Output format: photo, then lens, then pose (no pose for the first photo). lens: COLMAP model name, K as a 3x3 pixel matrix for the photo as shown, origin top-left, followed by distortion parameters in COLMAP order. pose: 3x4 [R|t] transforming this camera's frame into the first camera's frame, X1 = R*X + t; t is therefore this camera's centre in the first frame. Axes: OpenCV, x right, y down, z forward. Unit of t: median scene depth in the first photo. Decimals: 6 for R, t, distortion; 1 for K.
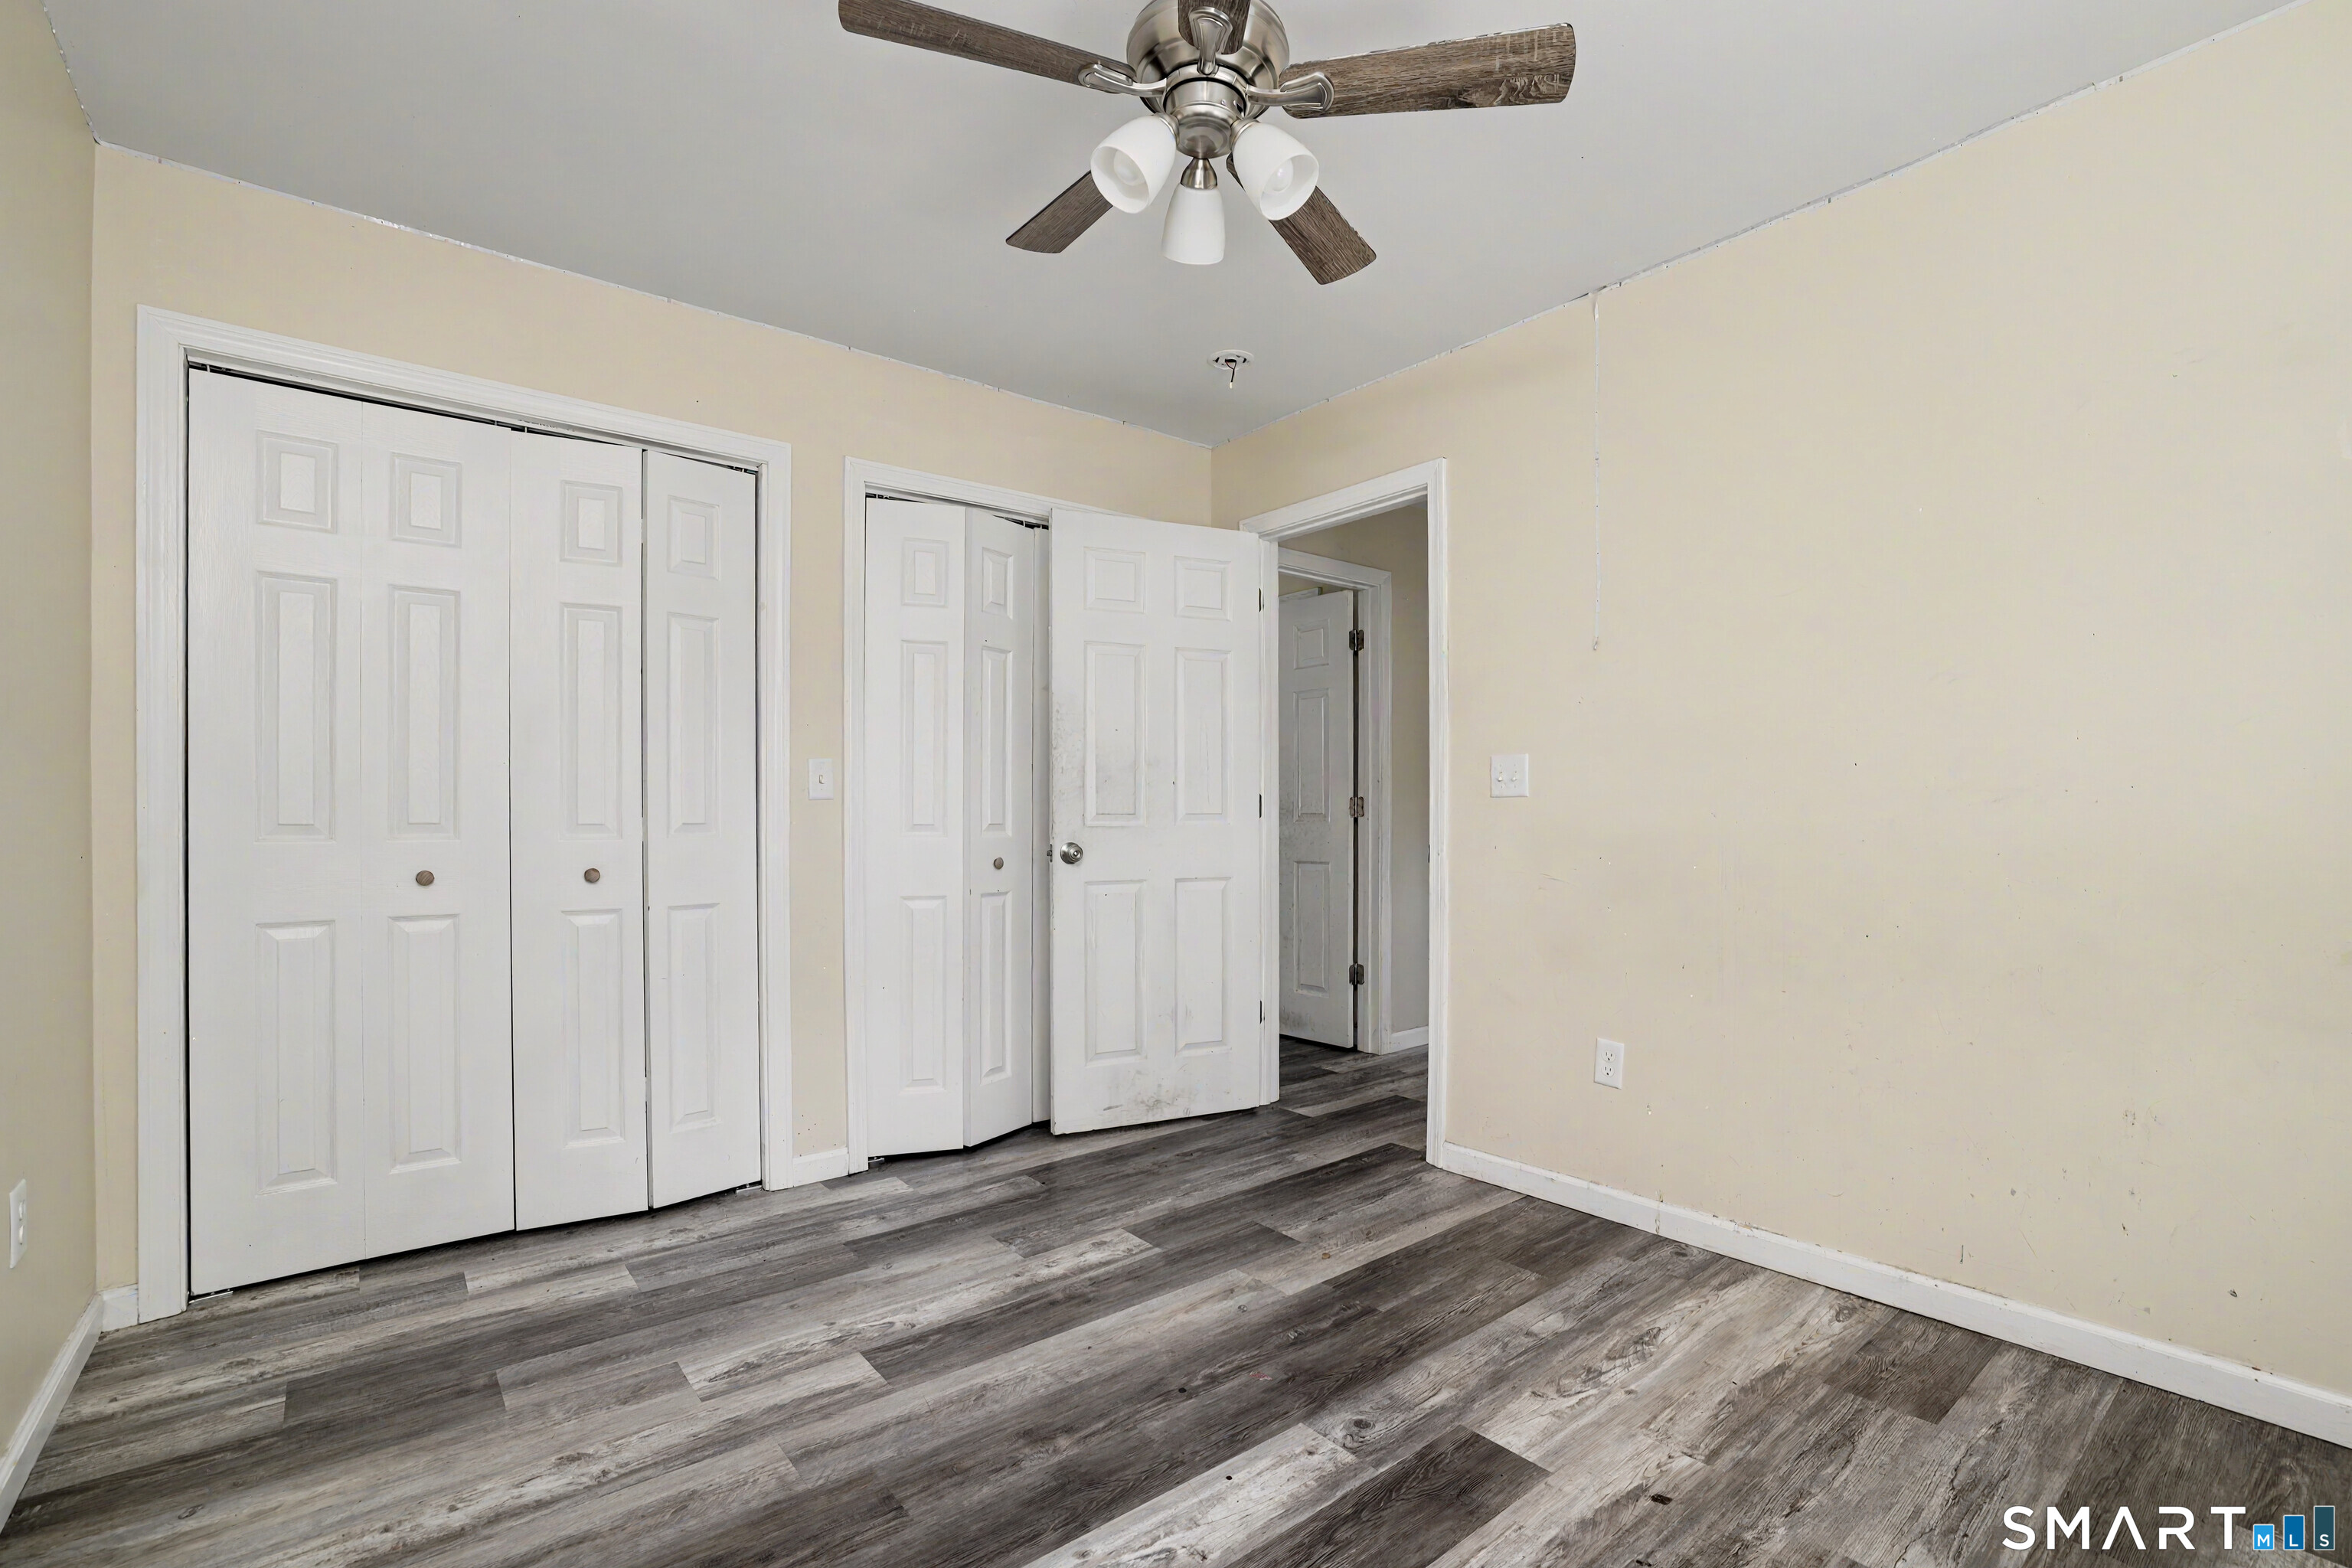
lens RADIAL K [[1024.3, 0, 1179.2], [0, 1024.3, 774.0], [0, 0, 1]] dist [-0.050830, 0.019982]
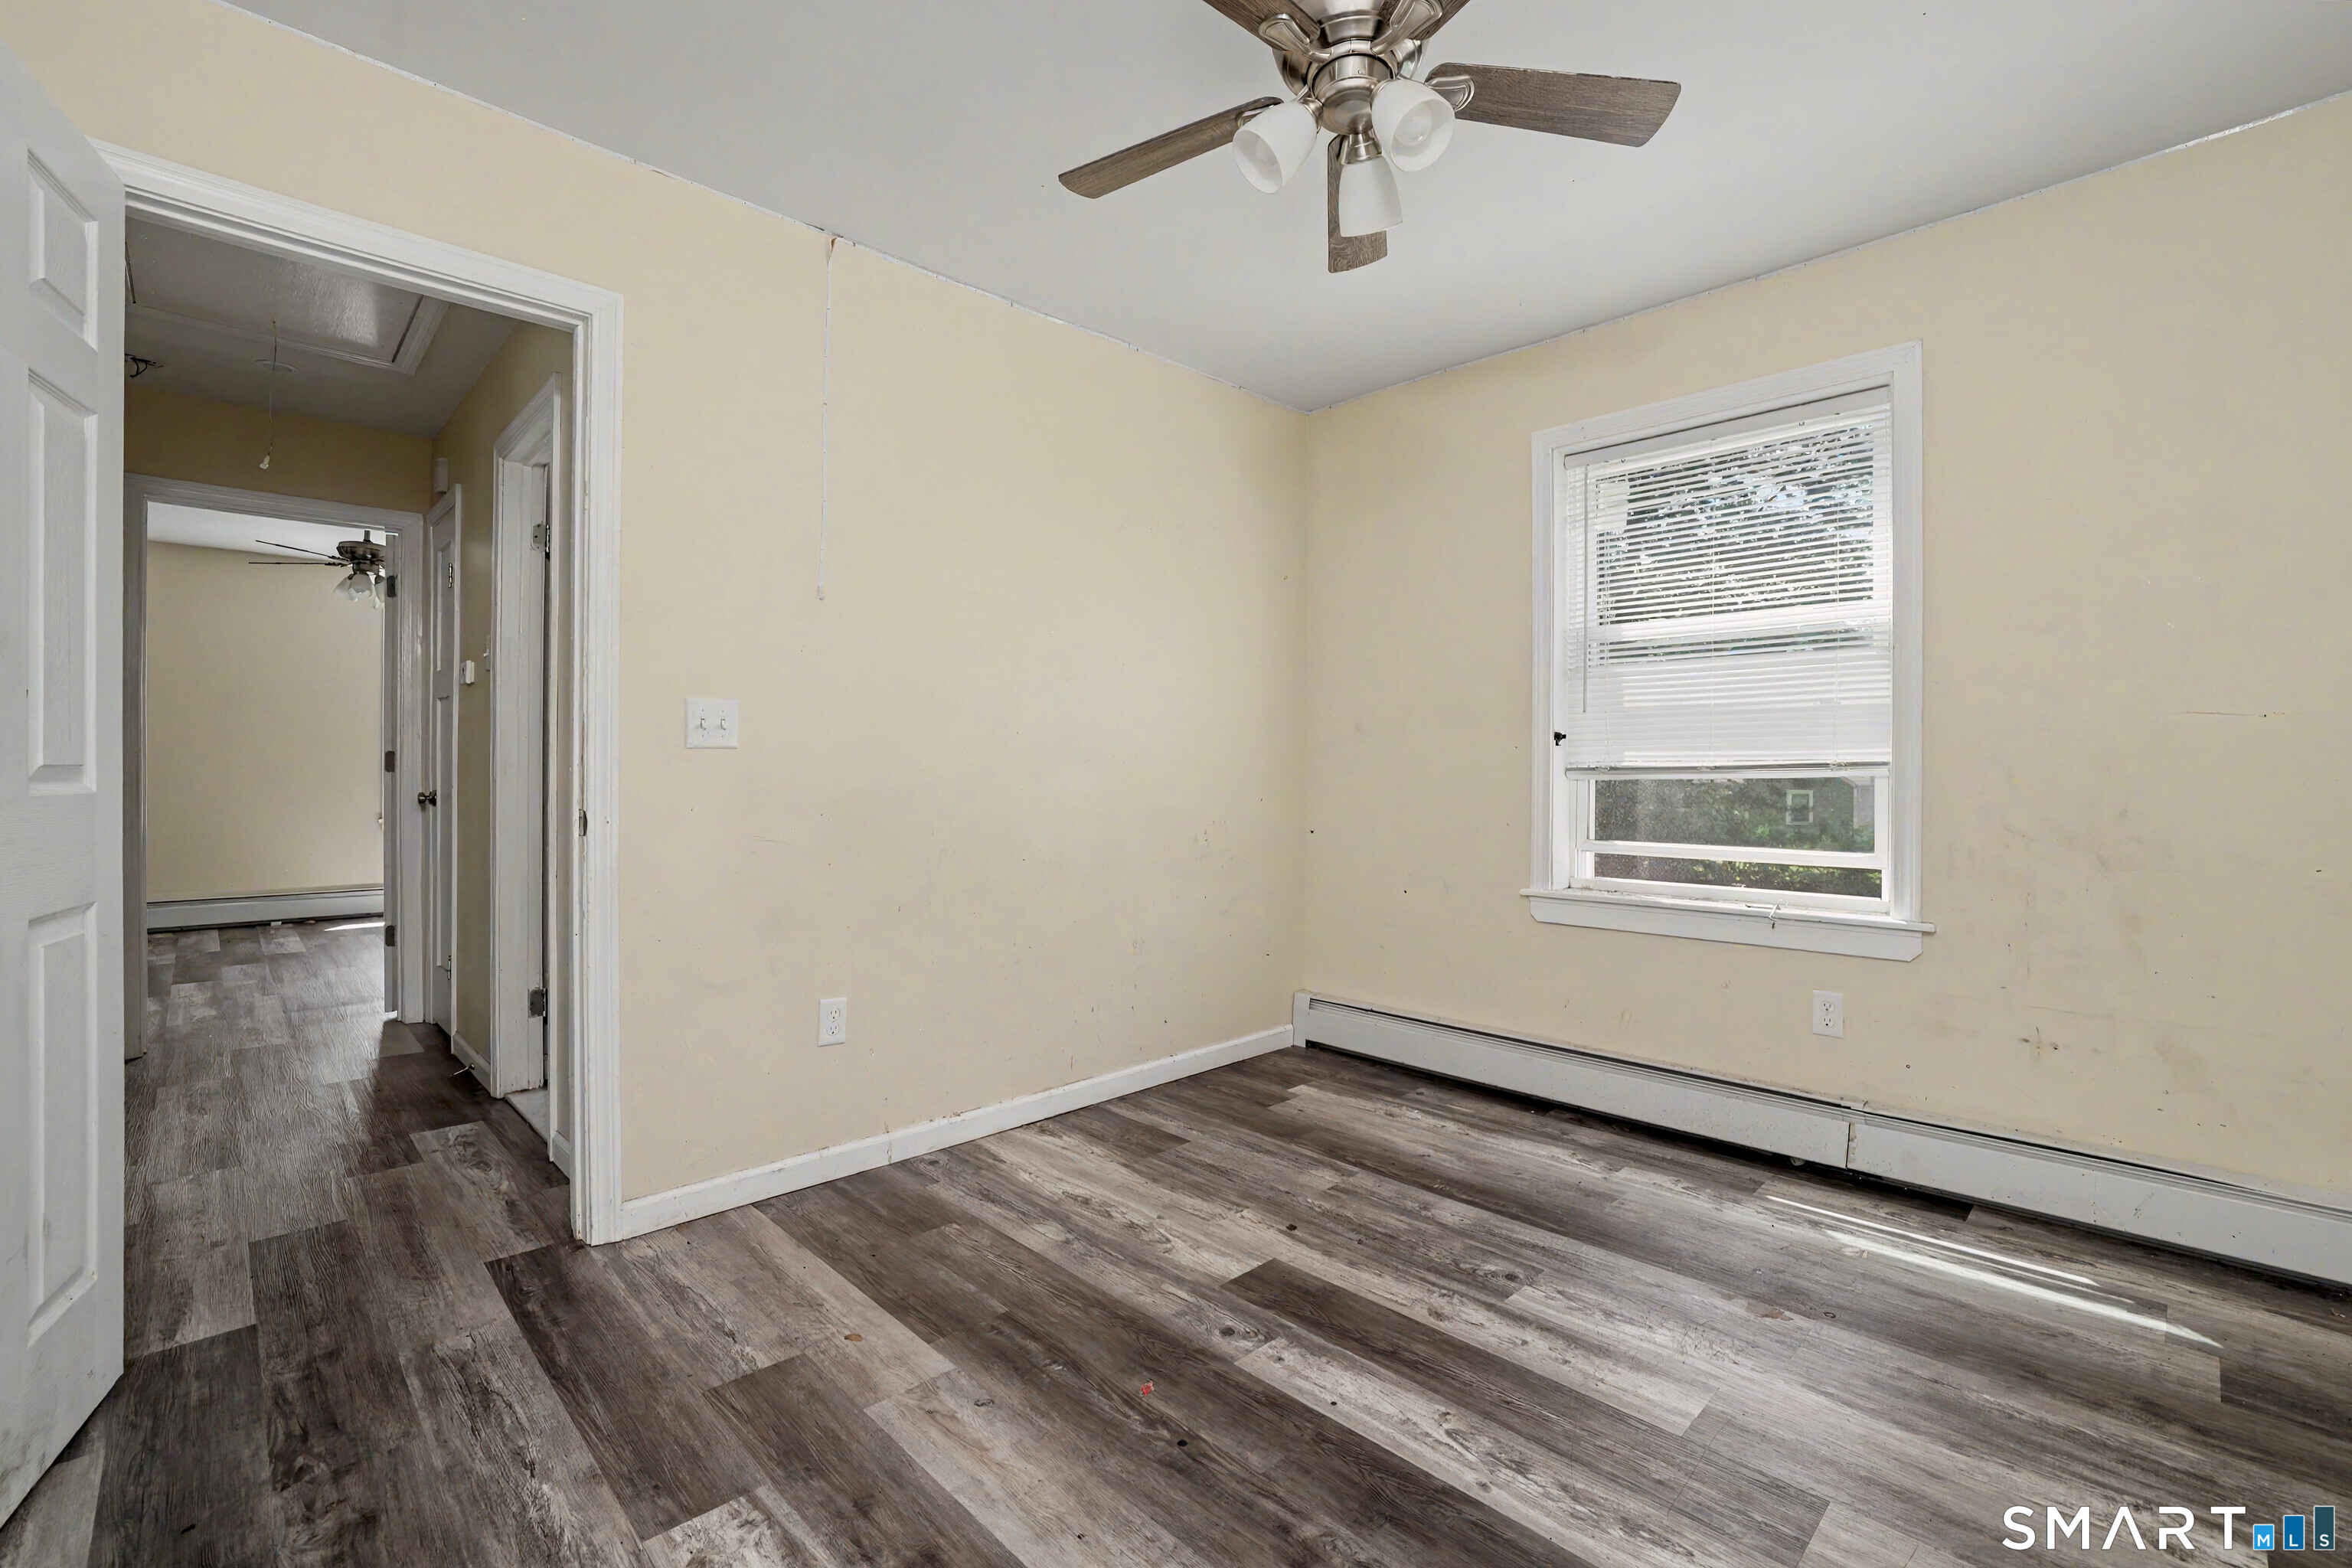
lens RADIAL K [[1024.3, 0, 1179.2], [0, 1024.3, 774.0], [0, 0, 1]] dist [-0.050830, 0.019982]
pose [[-0.086820, -0.002657, 0.996220, -0.779885], [-0.043439, 0.999055, -0.001121, 0.043878], [-0.995276, -0.043372, -0.086854, 1.019738]]
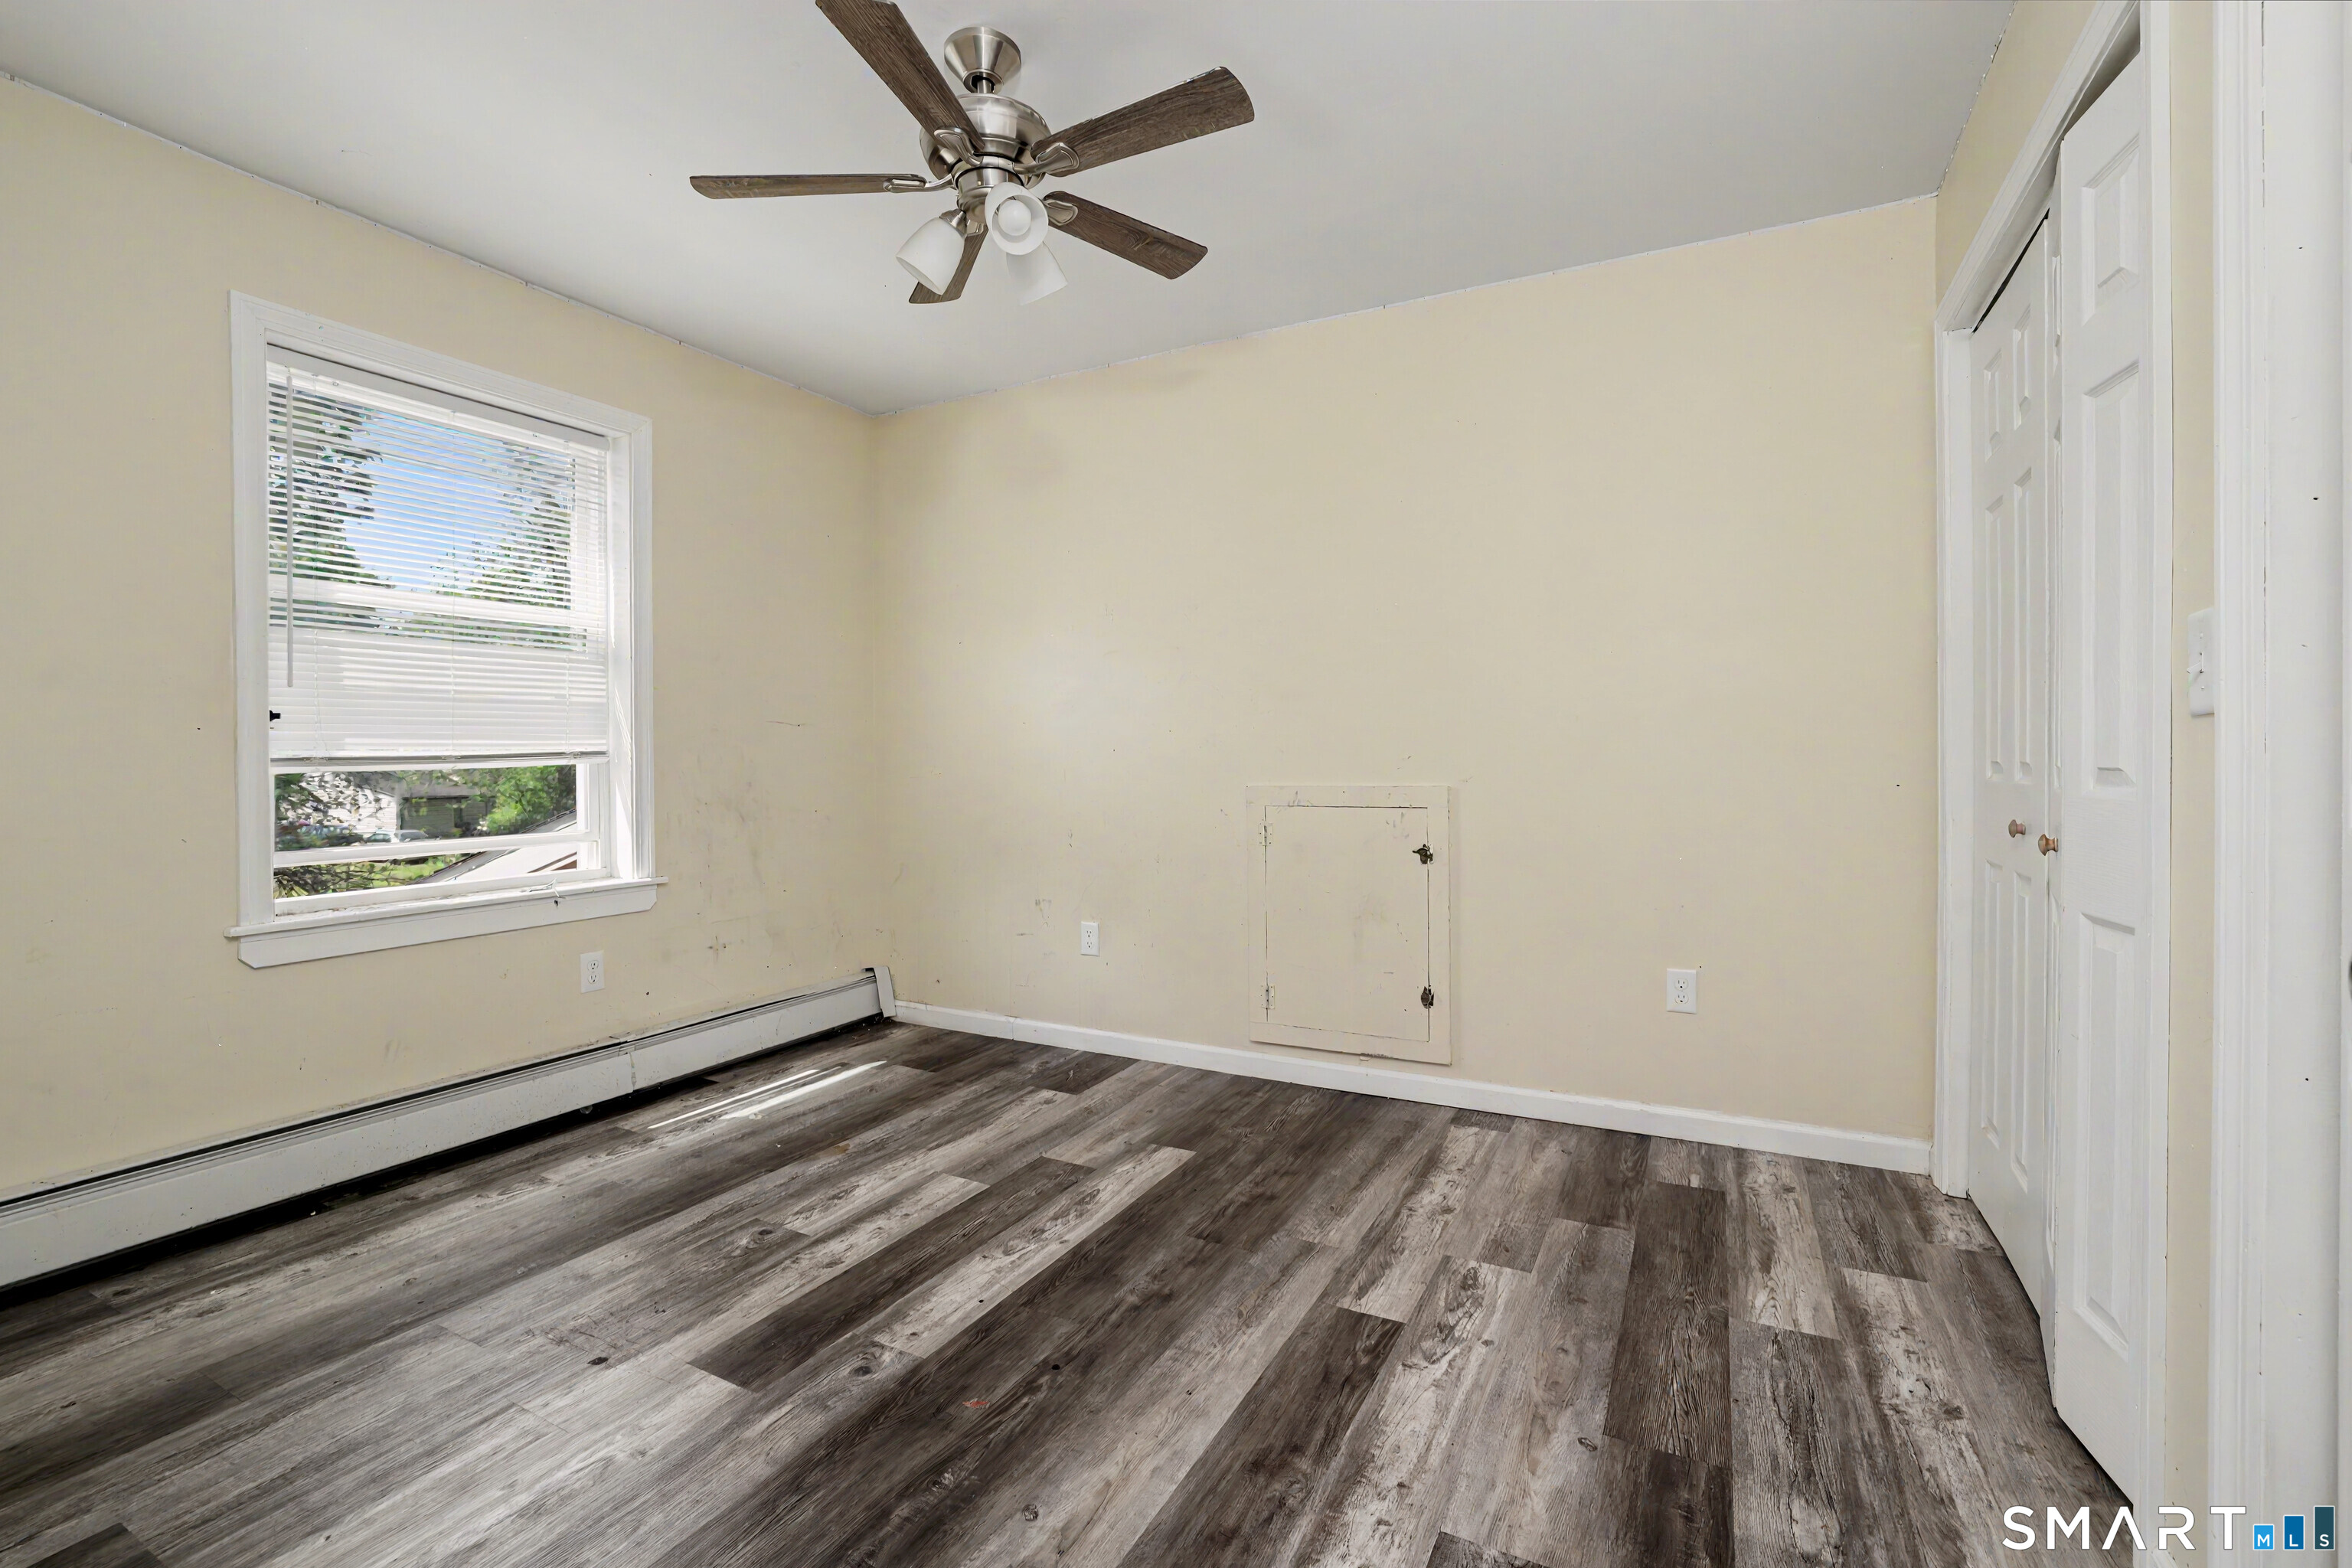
lens RADIAL K [[1024.3, 0, 1179.2], [0, 1024.3, 774.0], [0, 0, 1]] dist [-0.050830, 0.019982]
pose [[-0.919329, 0.012566, -0.393288, 0.241610], [0.021873, 0.999577, -0.019192, 0.072005], [0.392881, -0.026246, -0.919215, 1.785249]]
